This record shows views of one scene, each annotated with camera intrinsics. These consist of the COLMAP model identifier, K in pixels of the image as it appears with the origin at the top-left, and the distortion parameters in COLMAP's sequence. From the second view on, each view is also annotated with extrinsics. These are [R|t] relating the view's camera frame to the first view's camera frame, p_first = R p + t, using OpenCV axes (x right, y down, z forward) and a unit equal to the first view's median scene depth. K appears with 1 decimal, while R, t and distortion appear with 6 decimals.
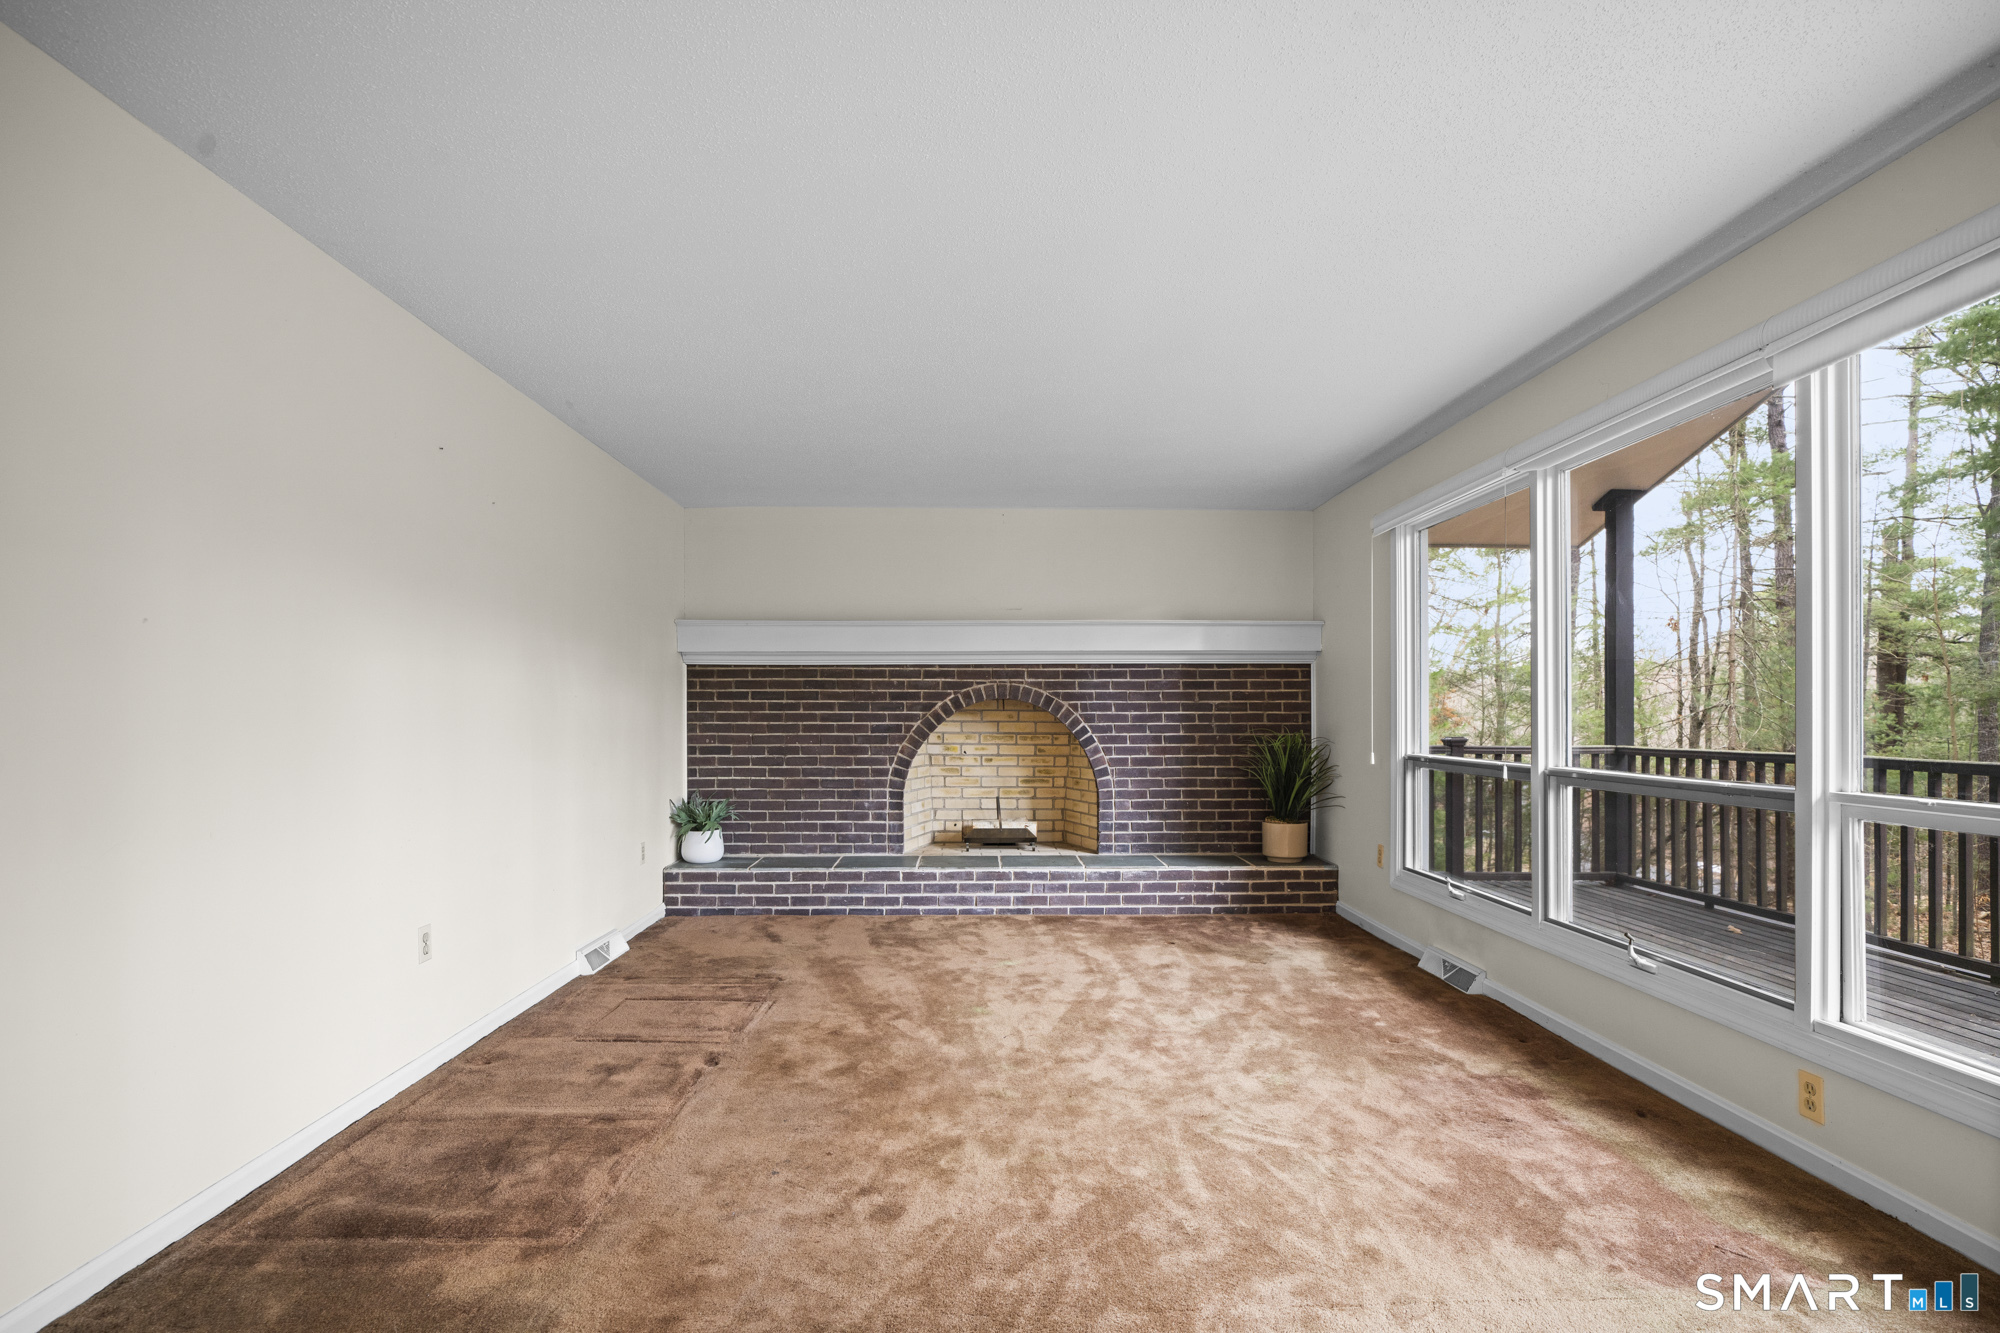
lens RADIAL K [[975.4, 0, 994.7], [0, 975.4, 718.1], [0, 0, 1]] dist [0.000126, 0.000134]
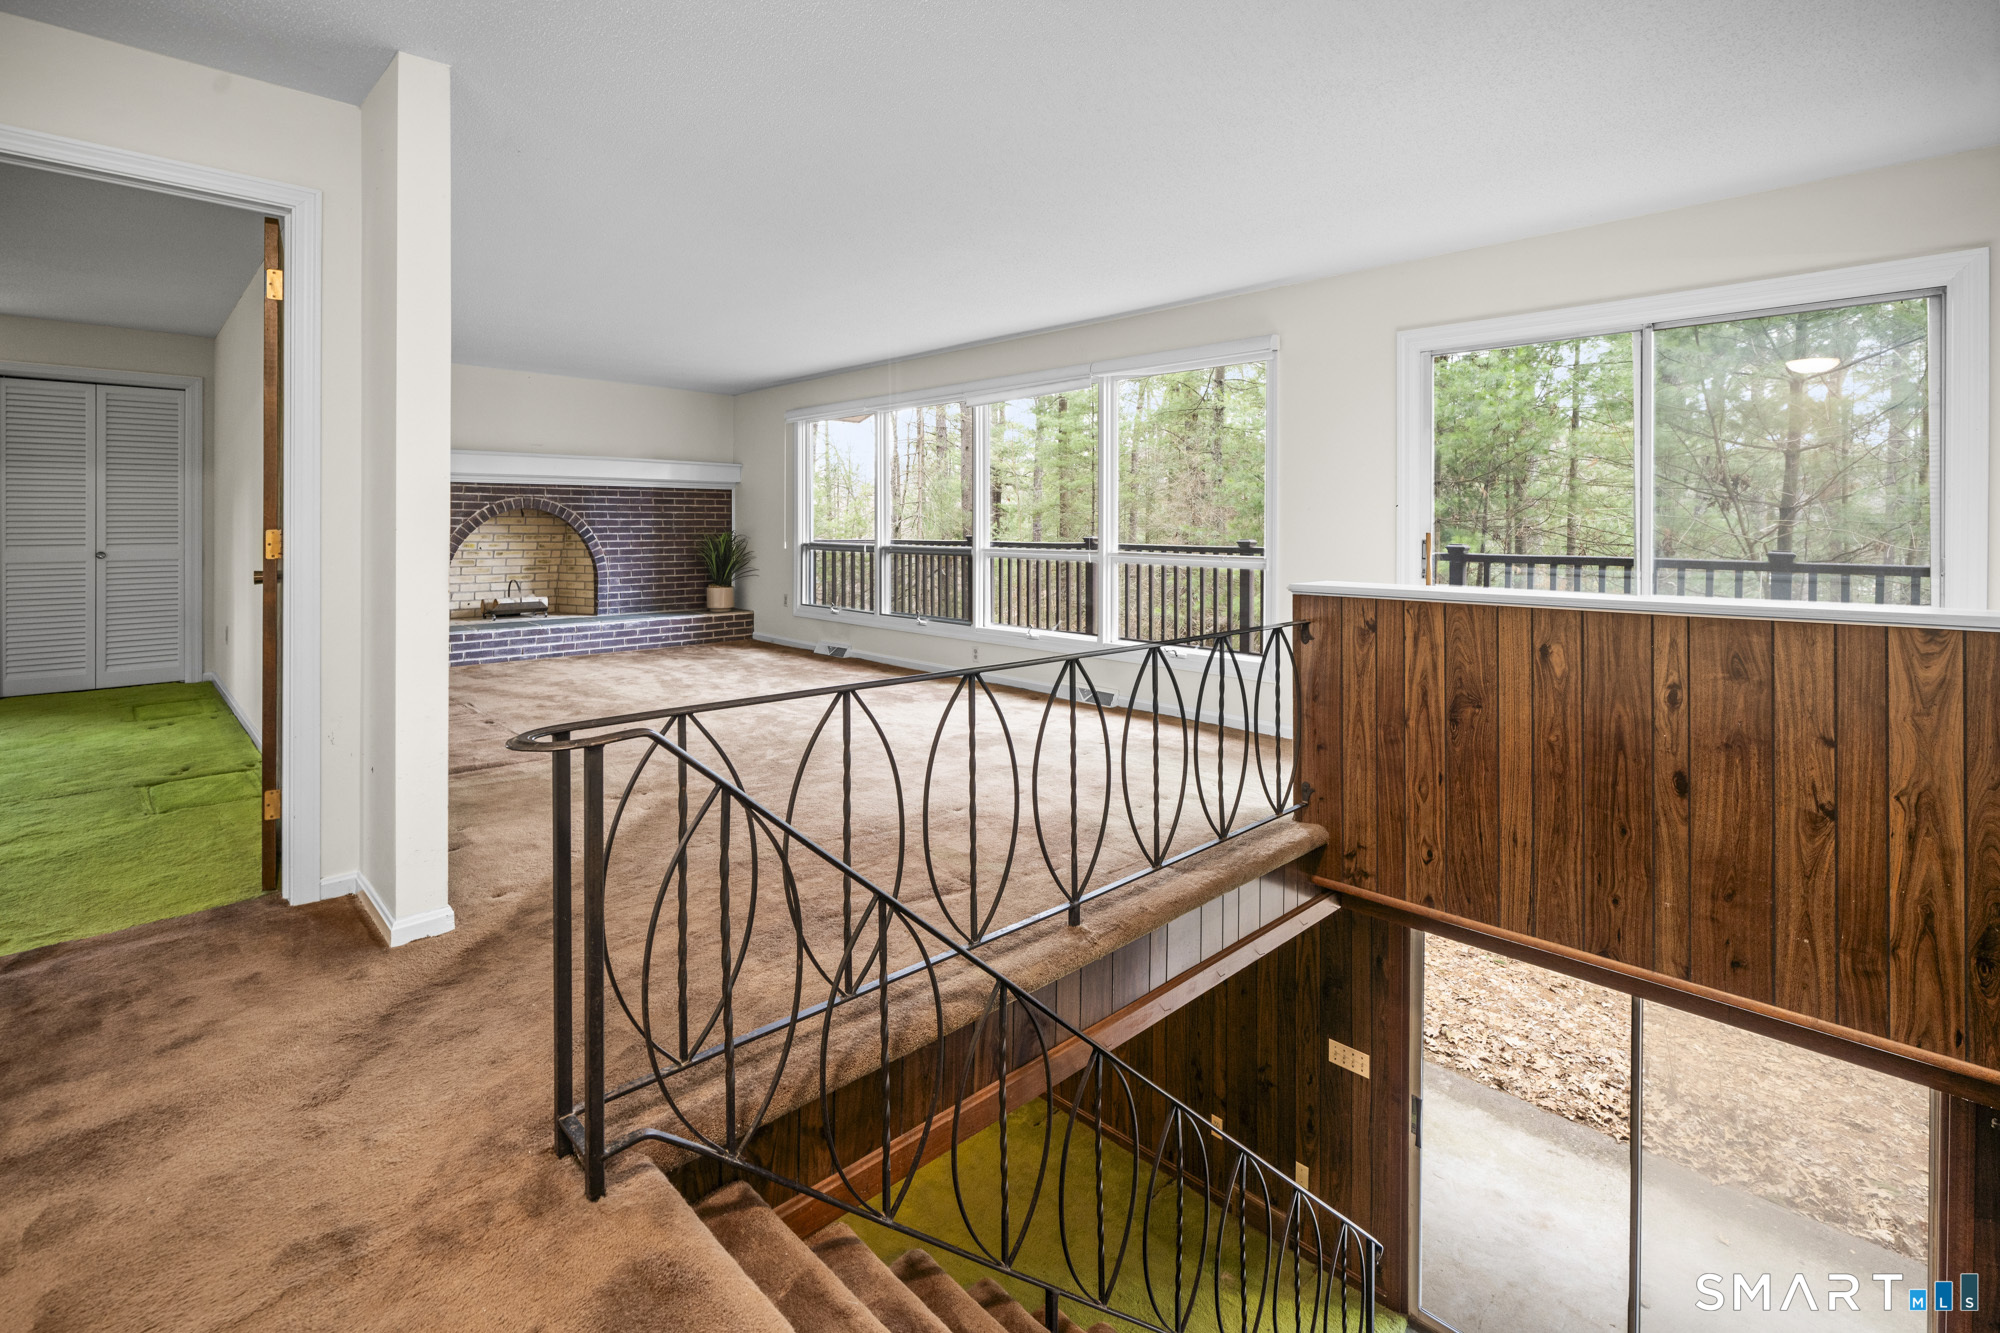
lens RADIAL K [[871.8, 0, 999.4], [0, 871.8, 514.8], [0, 0, 1]] dist [-0.004023, 0.000658]
pose [[0.732306, 0.008853, 0.680918, -0.371953], [-0.001770, 0.999937, -0.011097, 0.001667], [-0.680973, 0.006921, 0.732276, -0.401252]]
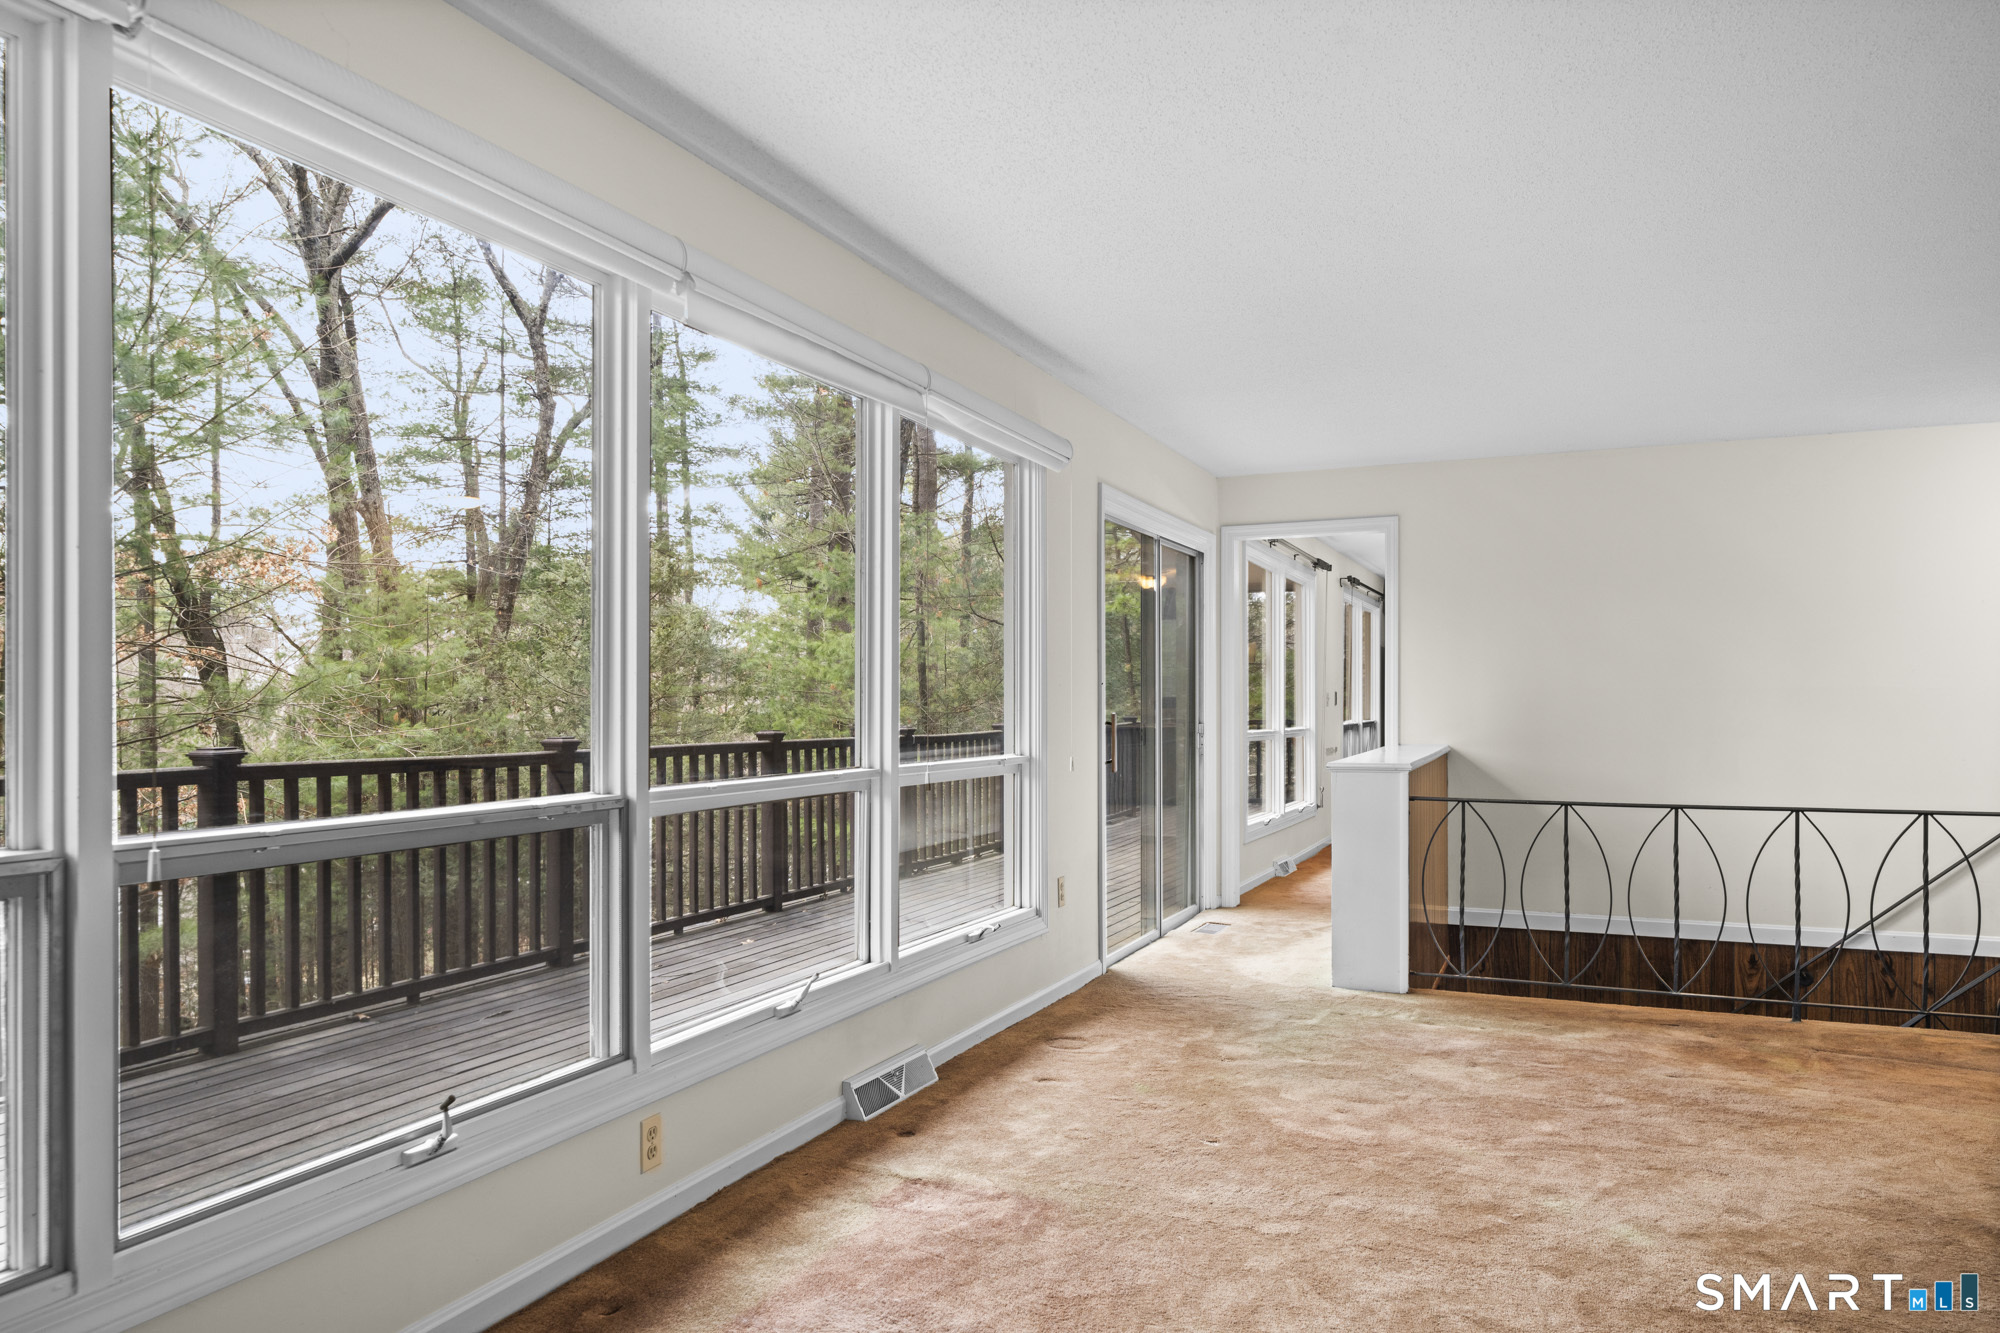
lens RADIAL K [[1313.2, 0, 996.3], [0, 1313.2, 676.5], [0, 0, 1]] dist [0.001781, 0.000059]
pose [[-0.903595, 0.010210, 0.428267, 0.024443], [0.001474, 0.999784, -0.020725, -0.000232], [-0.428386, -0.018096, -0.903414, 0.819735]]
